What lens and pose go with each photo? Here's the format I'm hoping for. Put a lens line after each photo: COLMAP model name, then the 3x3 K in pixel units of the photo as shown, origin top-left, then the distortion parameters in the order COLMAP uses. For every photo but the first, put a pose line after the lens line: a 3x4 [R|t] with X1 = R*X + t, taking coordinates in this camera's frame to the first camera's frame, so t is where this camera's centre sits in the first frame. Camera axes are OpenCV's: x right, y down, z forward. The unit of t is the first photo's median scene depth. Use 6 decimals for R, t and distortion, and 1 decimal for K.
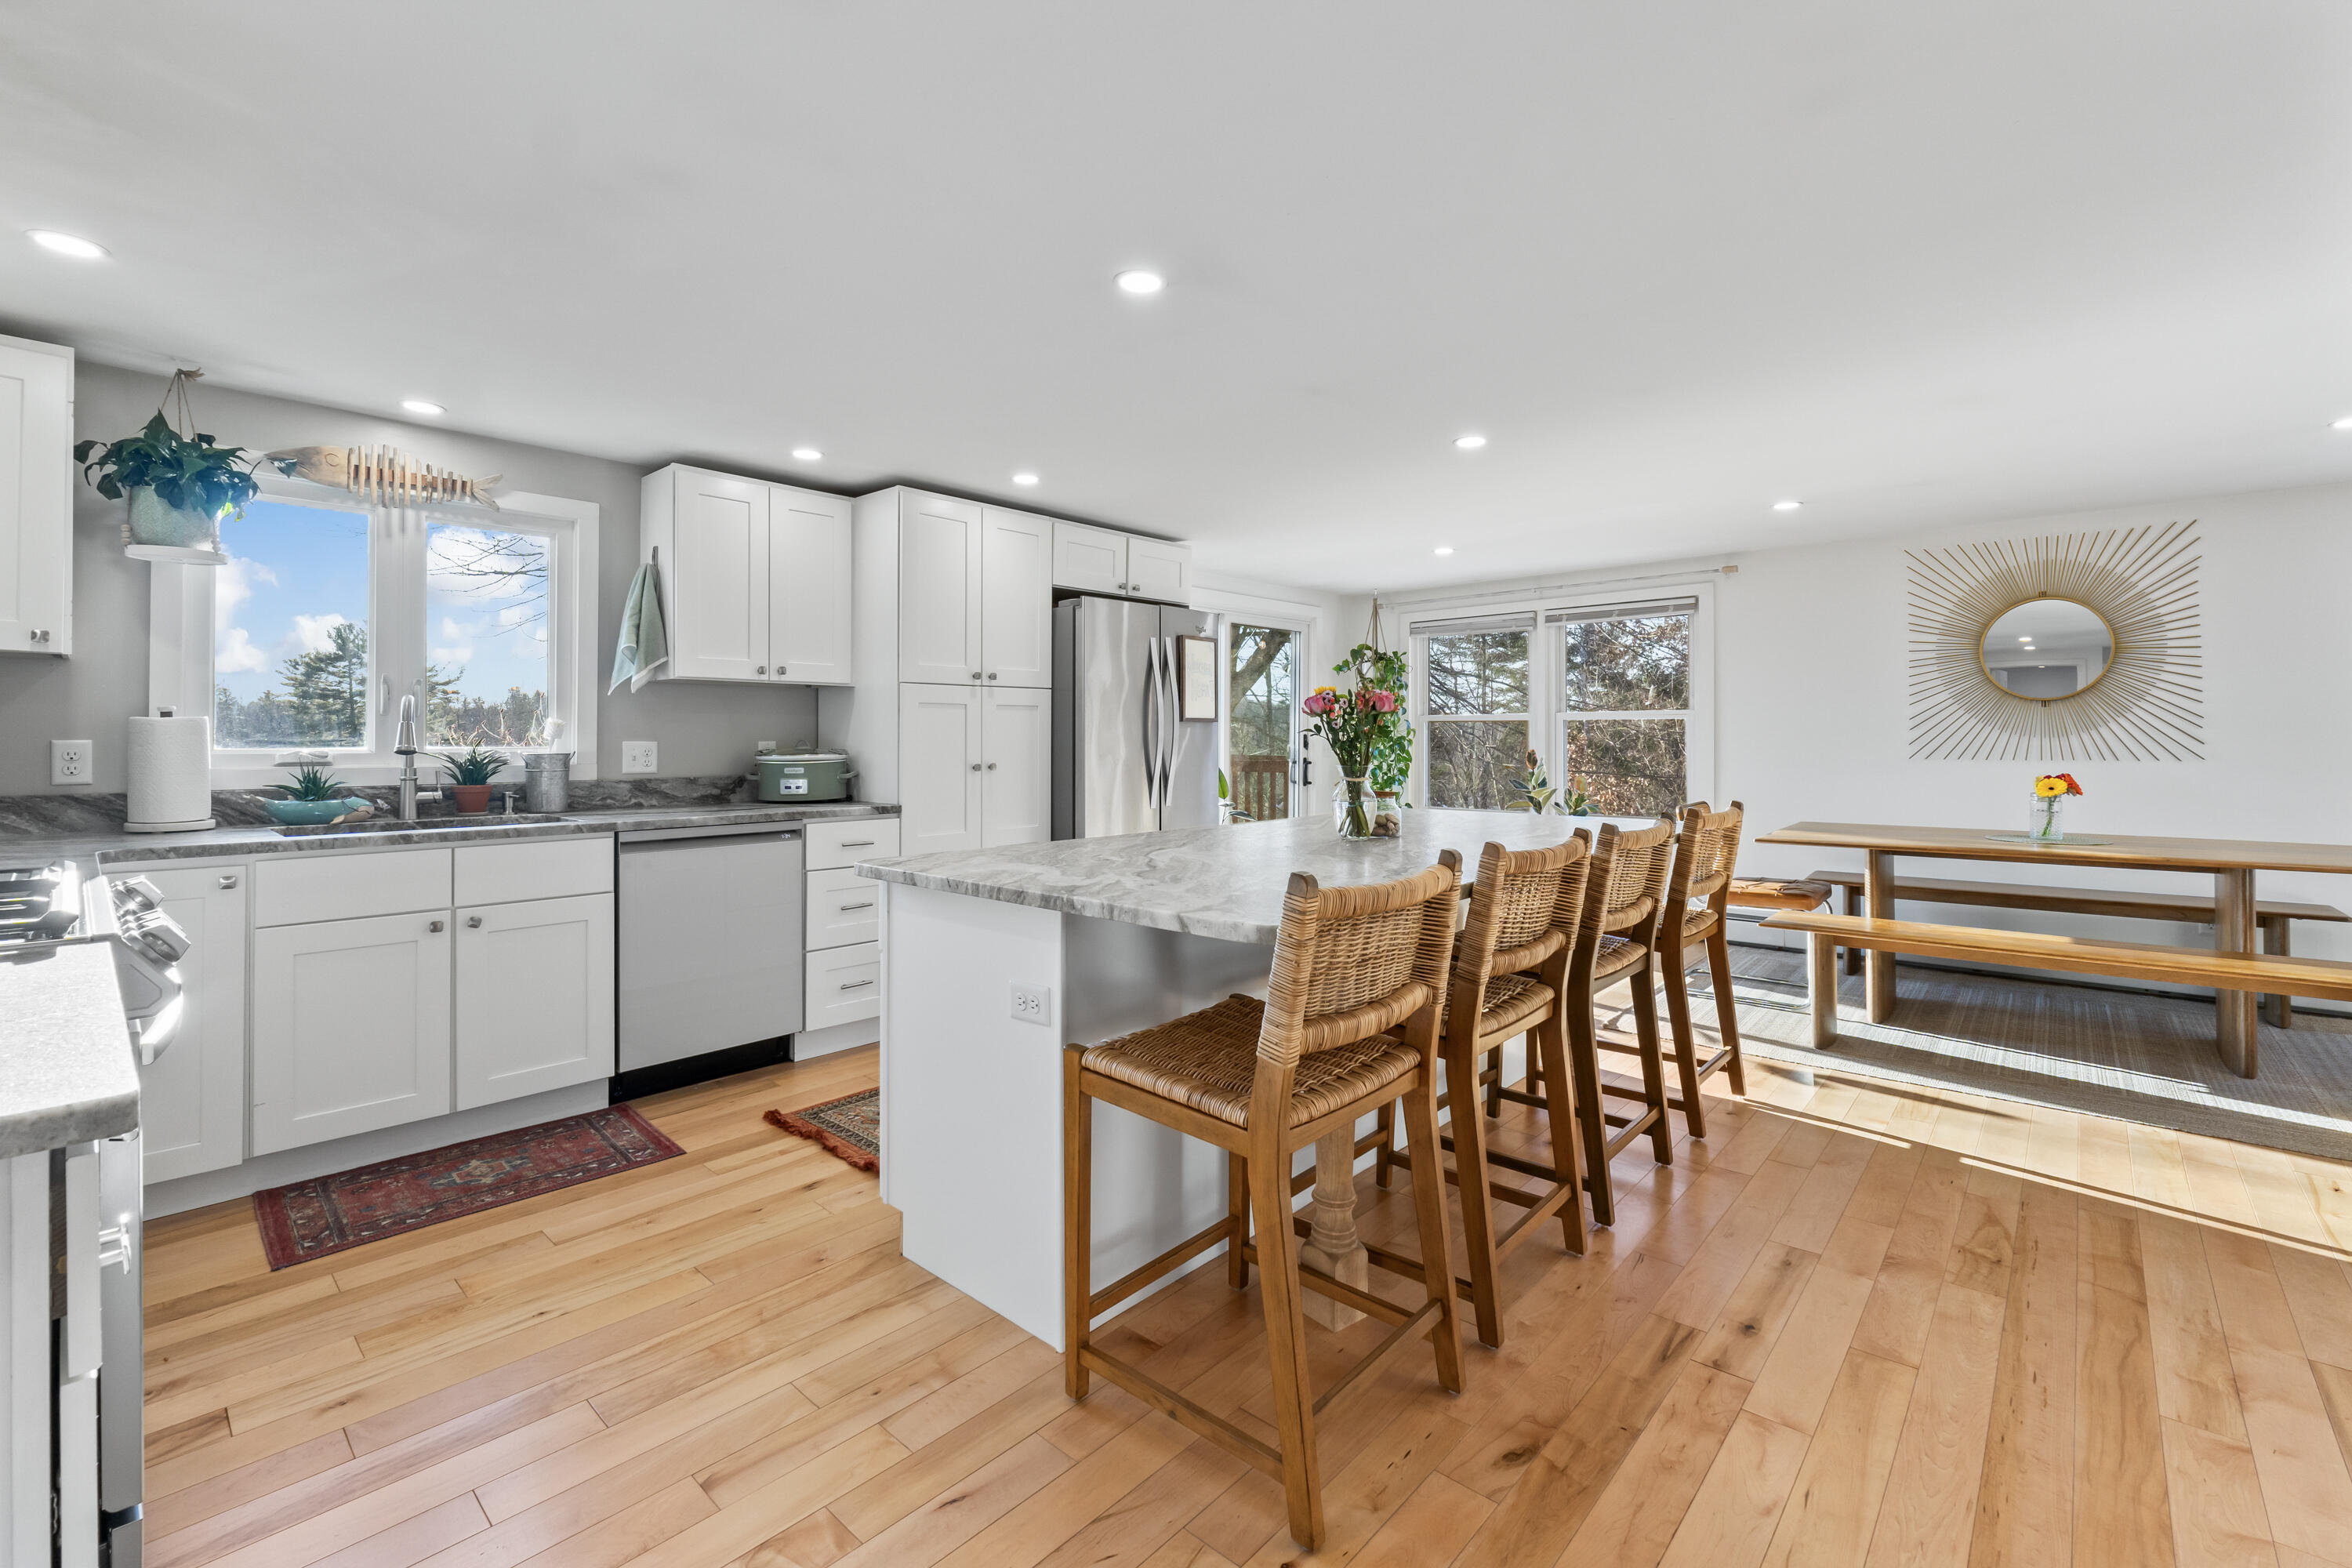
lens RADIAL K [[997.0, 0, 1183.7], [0, 997.0, 735.2], [0, 0, 1]] dist [-0.010667, -0.000122]
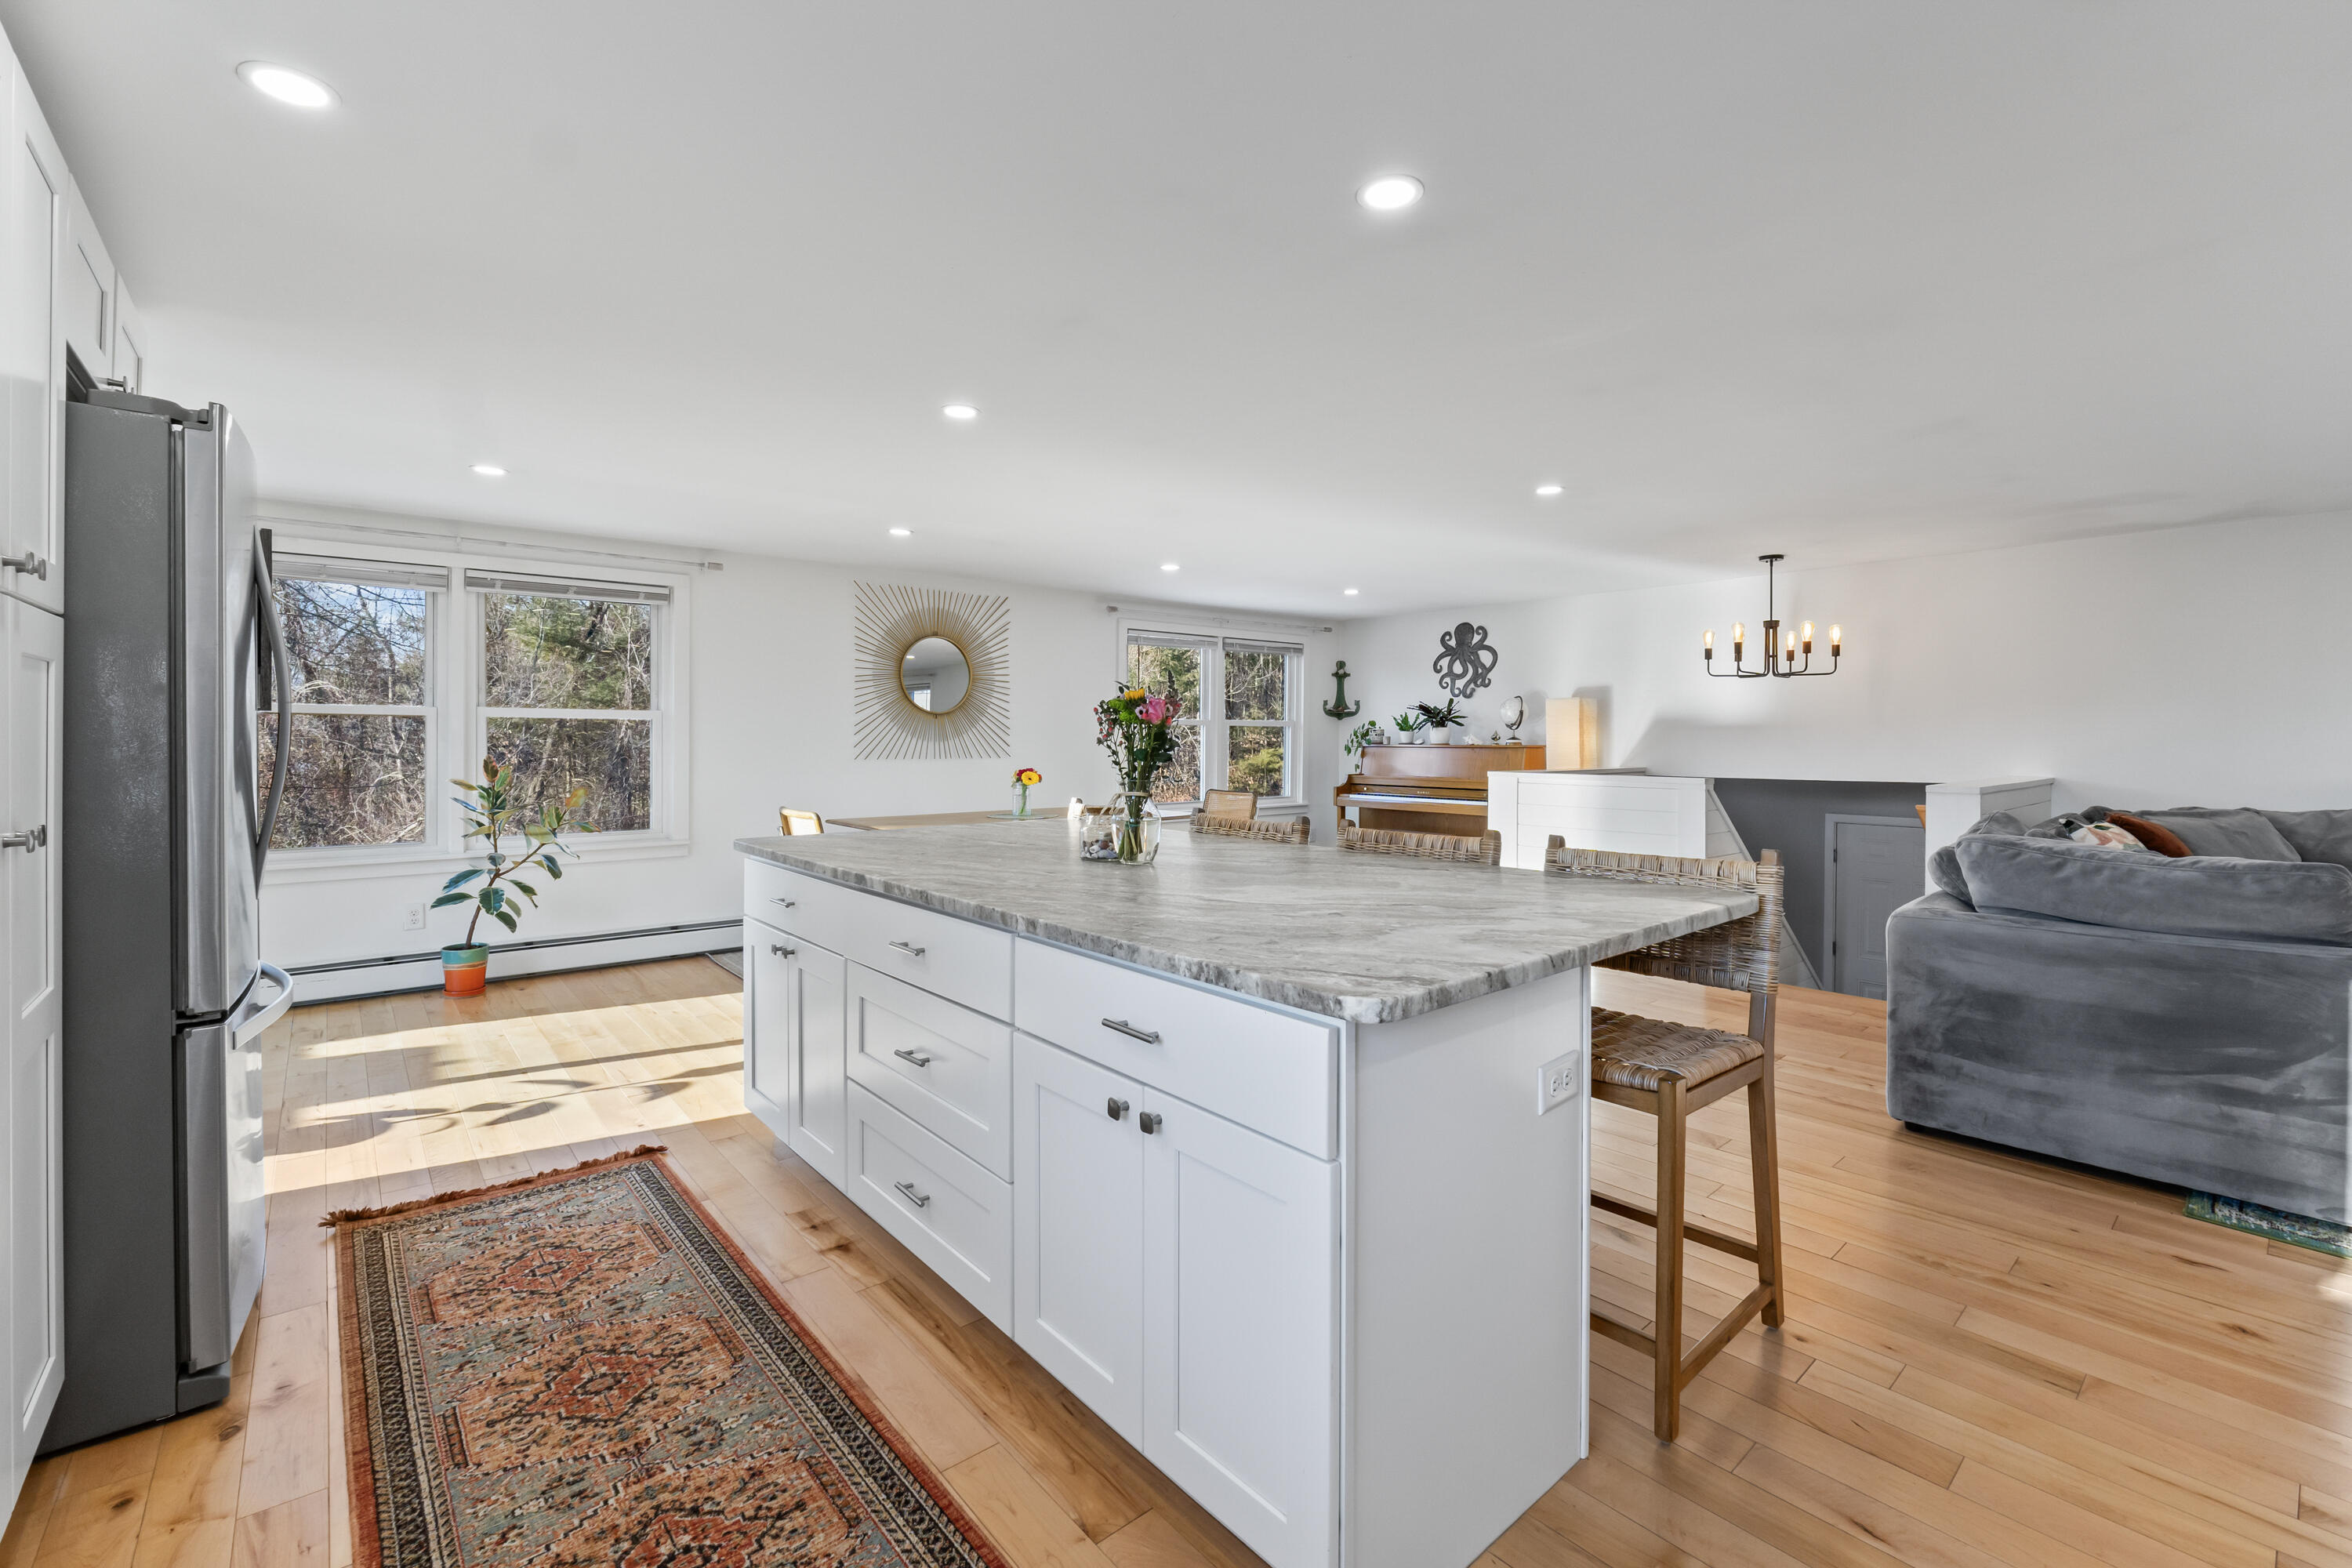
lens RADIAL K [[997.0, 0, 1185.8], [0, 997.0, 747.3], [0, 0, 1]] dist [-0.010667, -0.000122]
pose [[0.123328, -0.006078, 0.992347, -0.518172], [-0.008584, 0.999937, 0.007192, -0.003566], [-0.992329, -0.009405, 0.123268, 0.629305]]
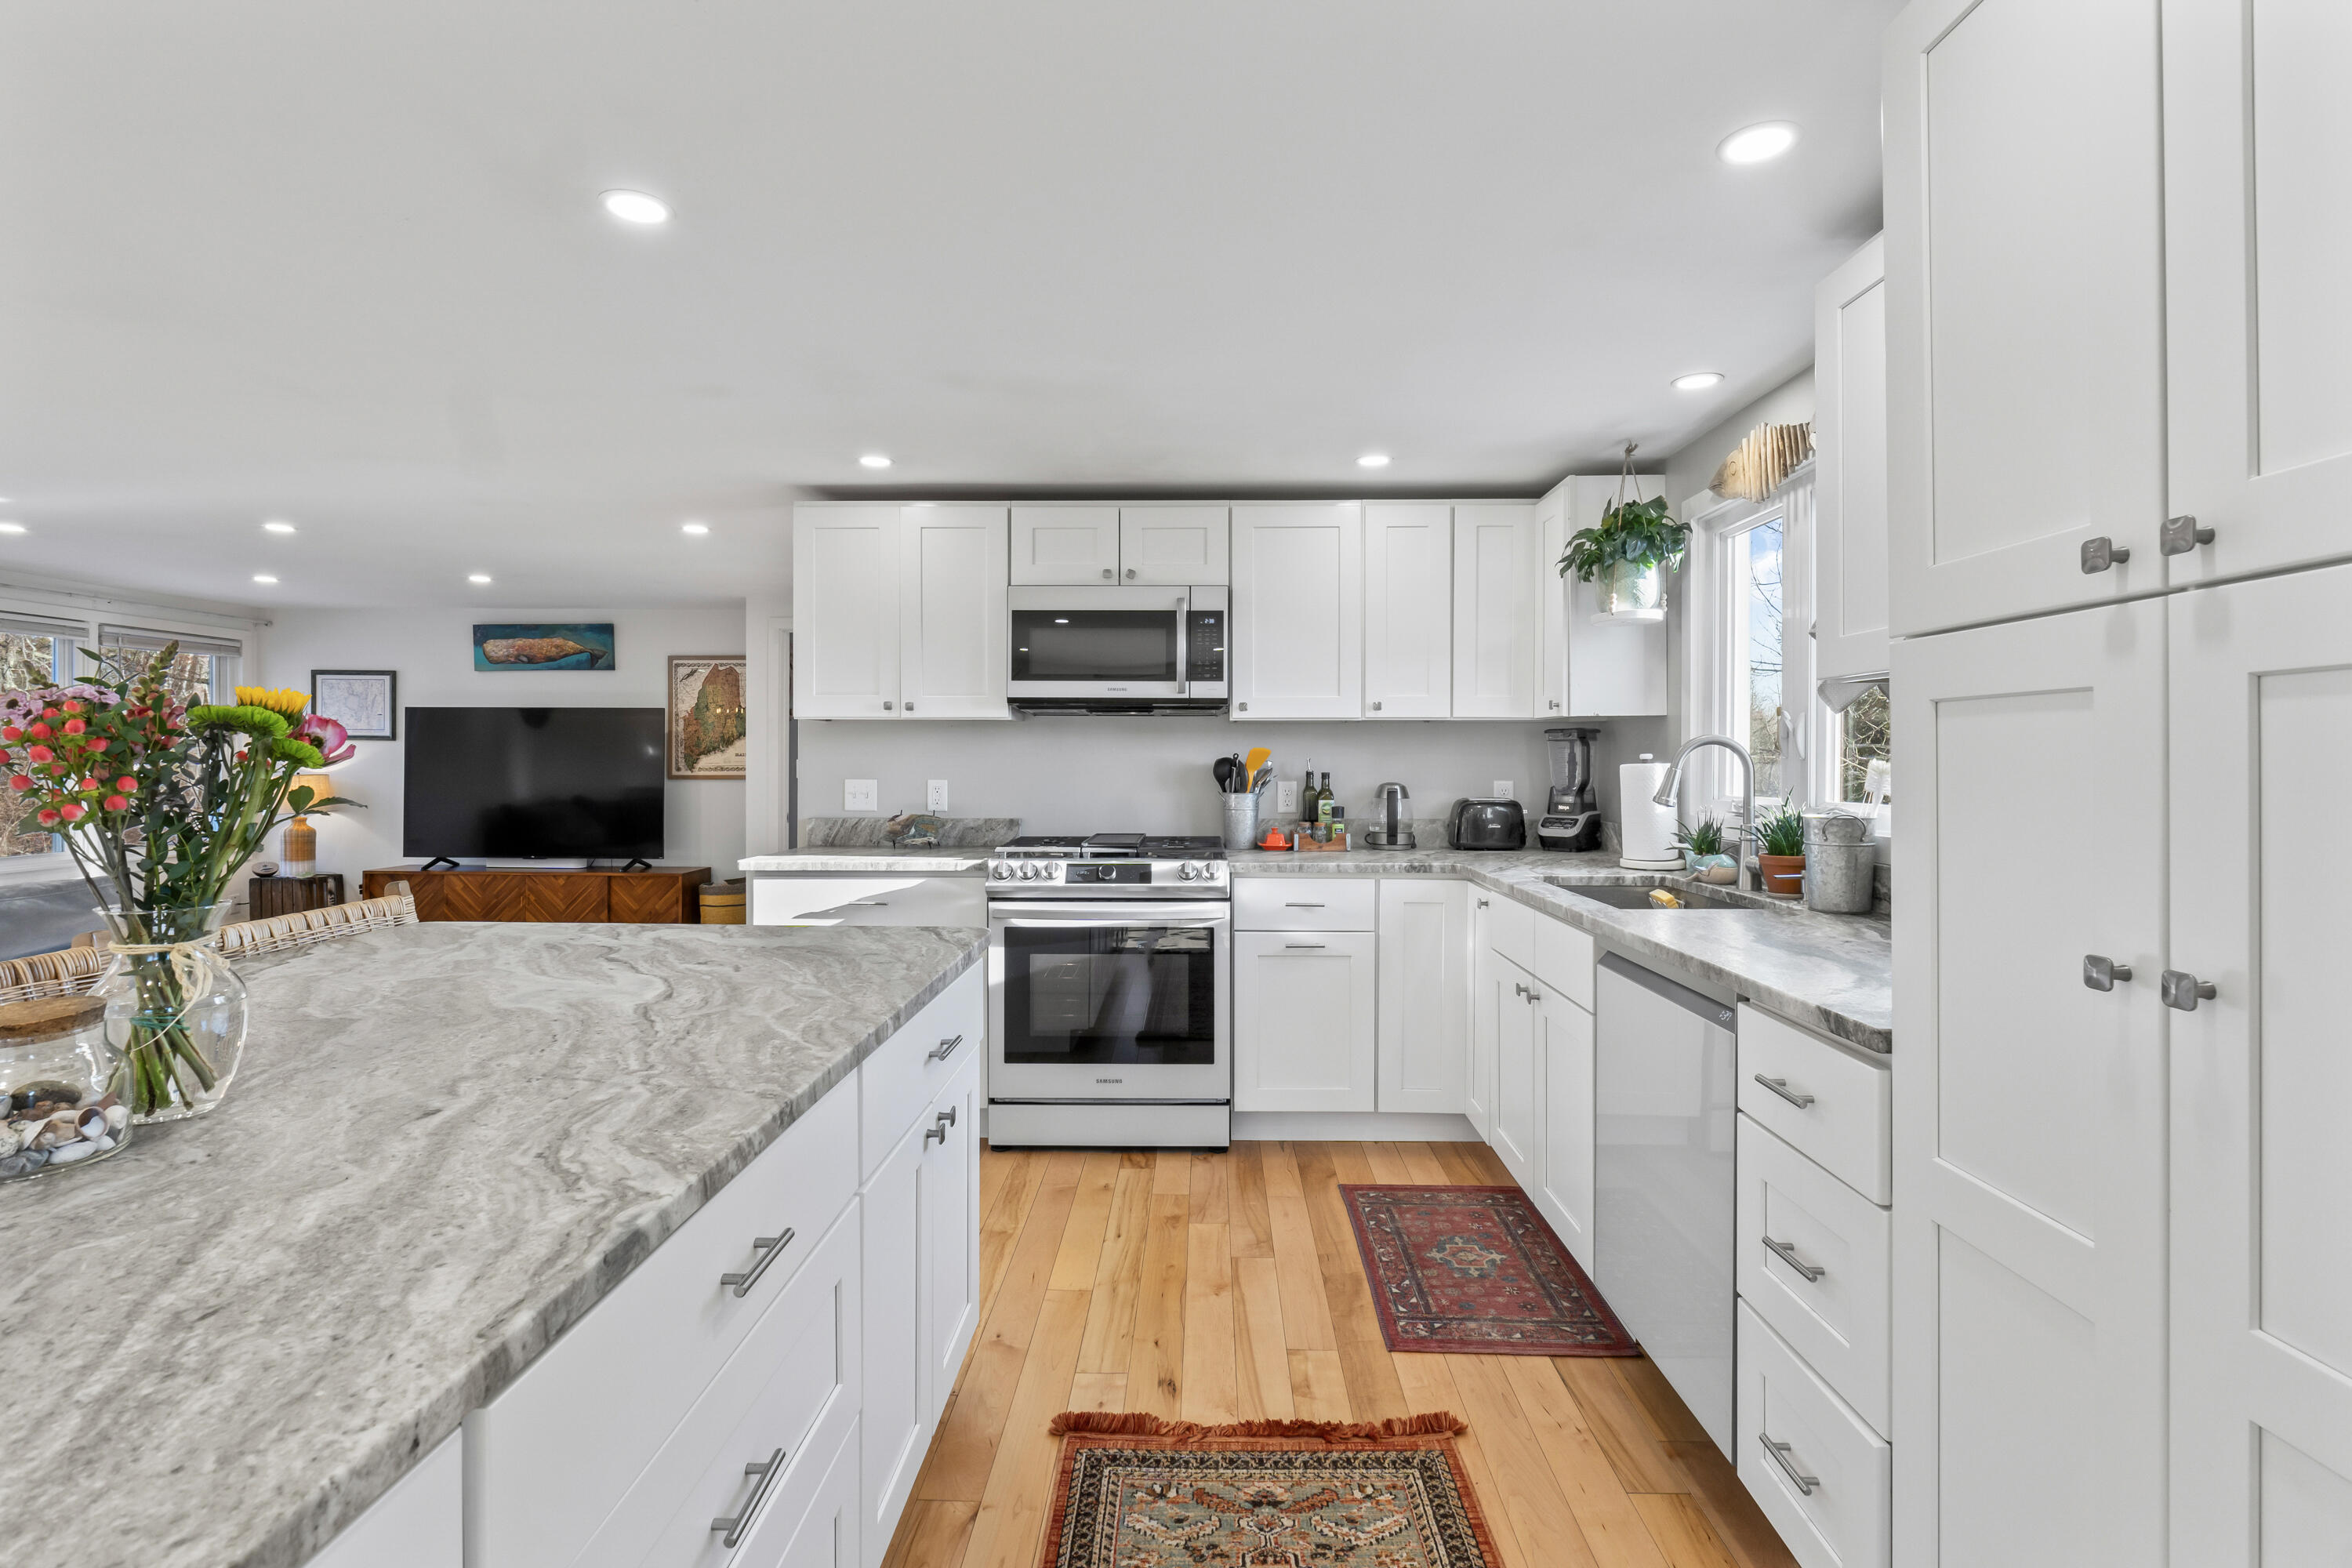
lens RADIAL K [[1083.4, 0, 1183.3], [0, 1083.4, 763.0], [0, 0, 1]] dist [-0.007779, 0.000008]
pose [[-0.754076, 0.000441, -0.656787, 0.109963], [0.000363, 1.000000, 0.000254, -0.015093], [0.656787, -0.000047, -0.754077, 1.128700]]
